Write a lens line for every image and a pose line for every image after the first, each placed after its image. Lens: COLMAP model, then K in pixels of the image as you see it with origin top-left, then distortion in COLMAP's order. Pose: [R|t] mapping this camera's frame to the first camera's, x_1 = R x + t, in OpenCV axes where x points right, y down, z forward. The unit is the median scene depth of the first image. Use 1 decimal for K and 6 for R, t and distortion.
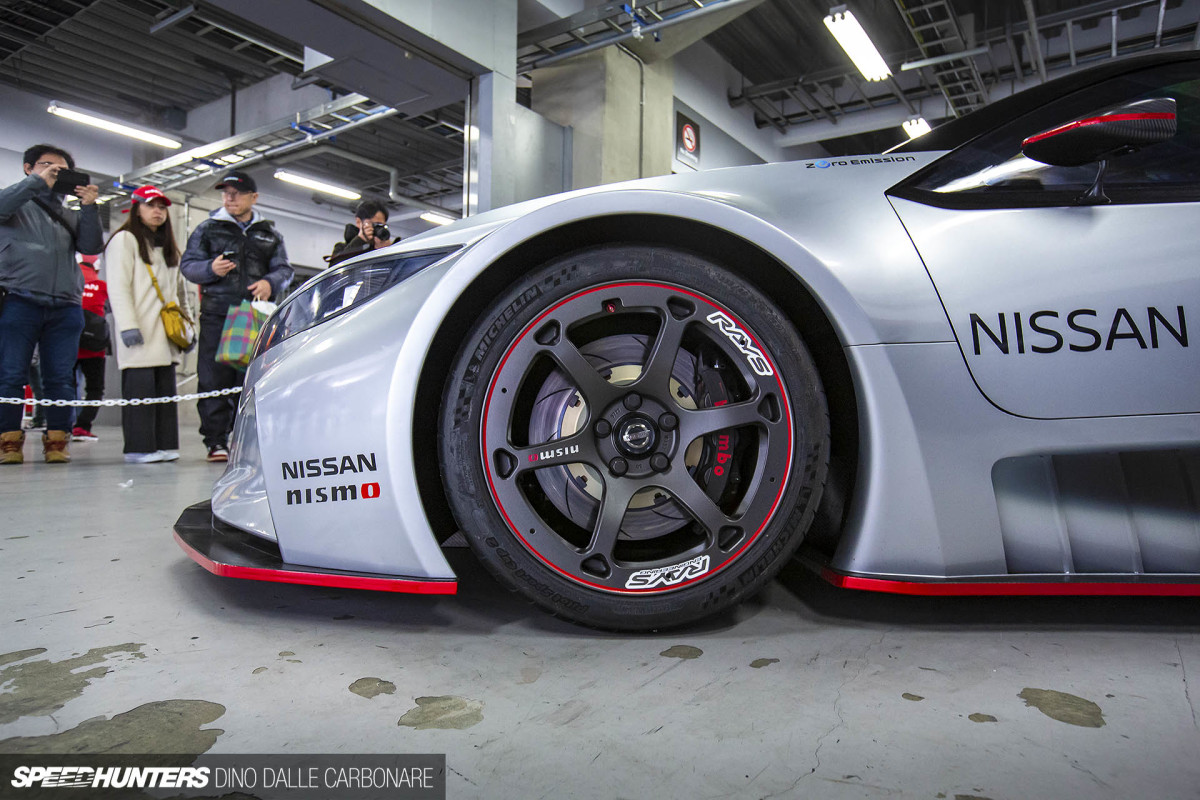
lens RADIAL K [[750.0, 0, 599.0], [0, 750.0, 392.9], [0, 0, 1]] dist [-0.003391, 0.004314]
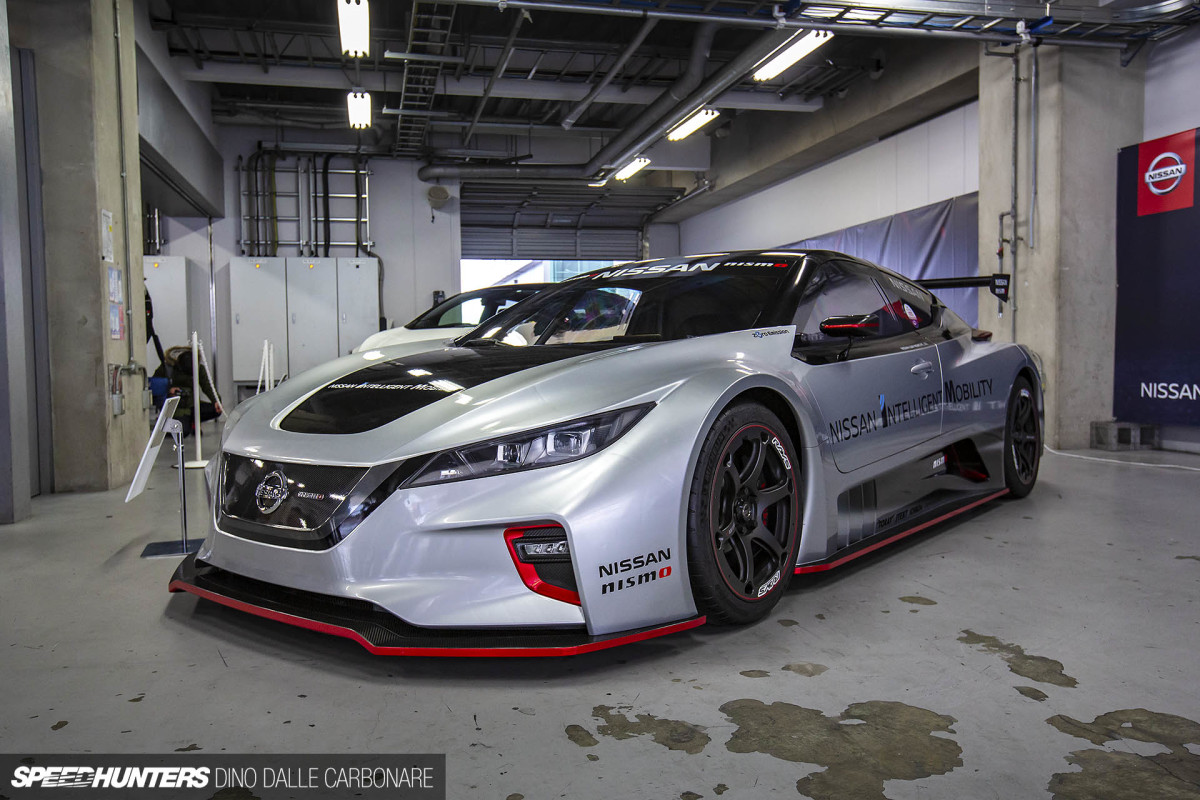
lens RADIAL K [[939.9, 0, 598.7], [0, 939.9, 402.6], [0, 0, 1]] dist [0.015685, 0.010129]
pose [[0.660831, -0.063978, 0.747803, -1.832837], [0.011628, 0.997113, 0.075032, -0.370295], [-0.750444, -0.040888, 0.659668, -0.178642]]
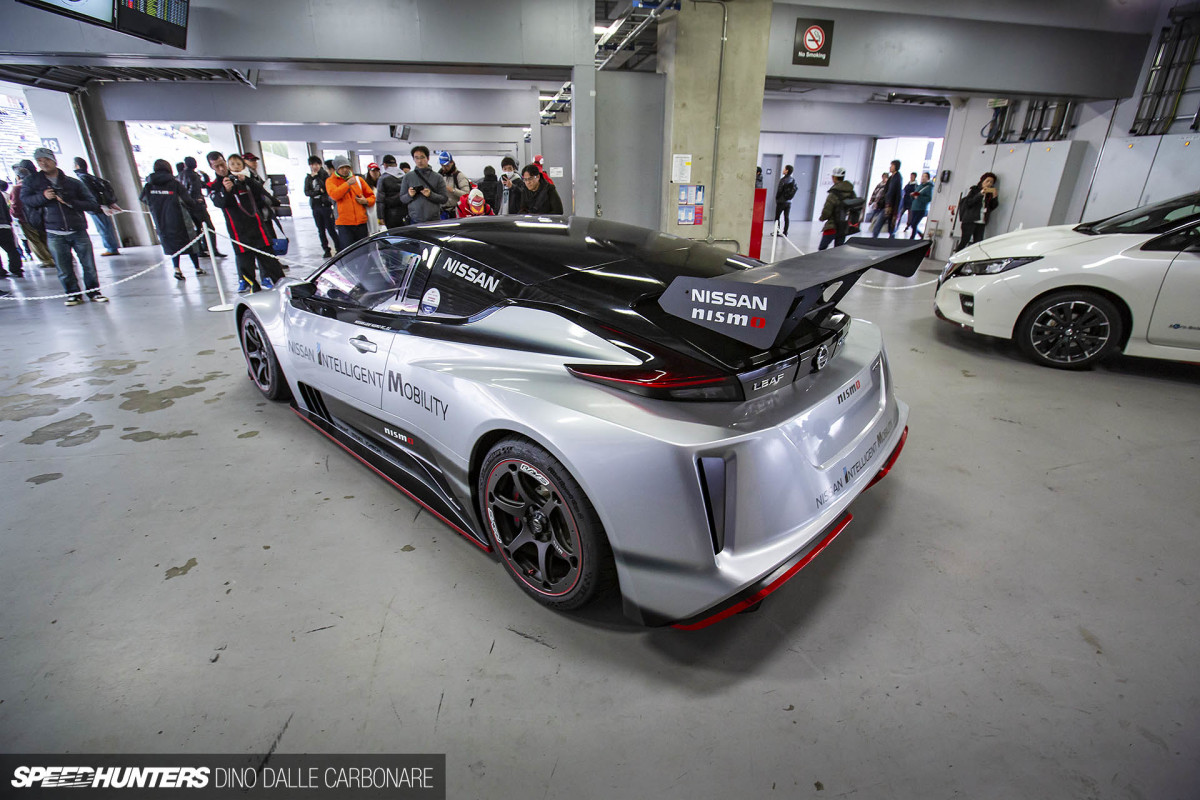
lens RADIAL K [[555.0, 0, 602.2], [0, 555.0, 397.1], [0, 0, 1]] dist [-0.003831, -0.000592]
pose [[0.691713, 0.258042, -0.674497, 3.562333], [0.016555, 0.928073, 0.372031, -0.856563], [0.721982, -0.268505, 0.637688, 0.341905]]
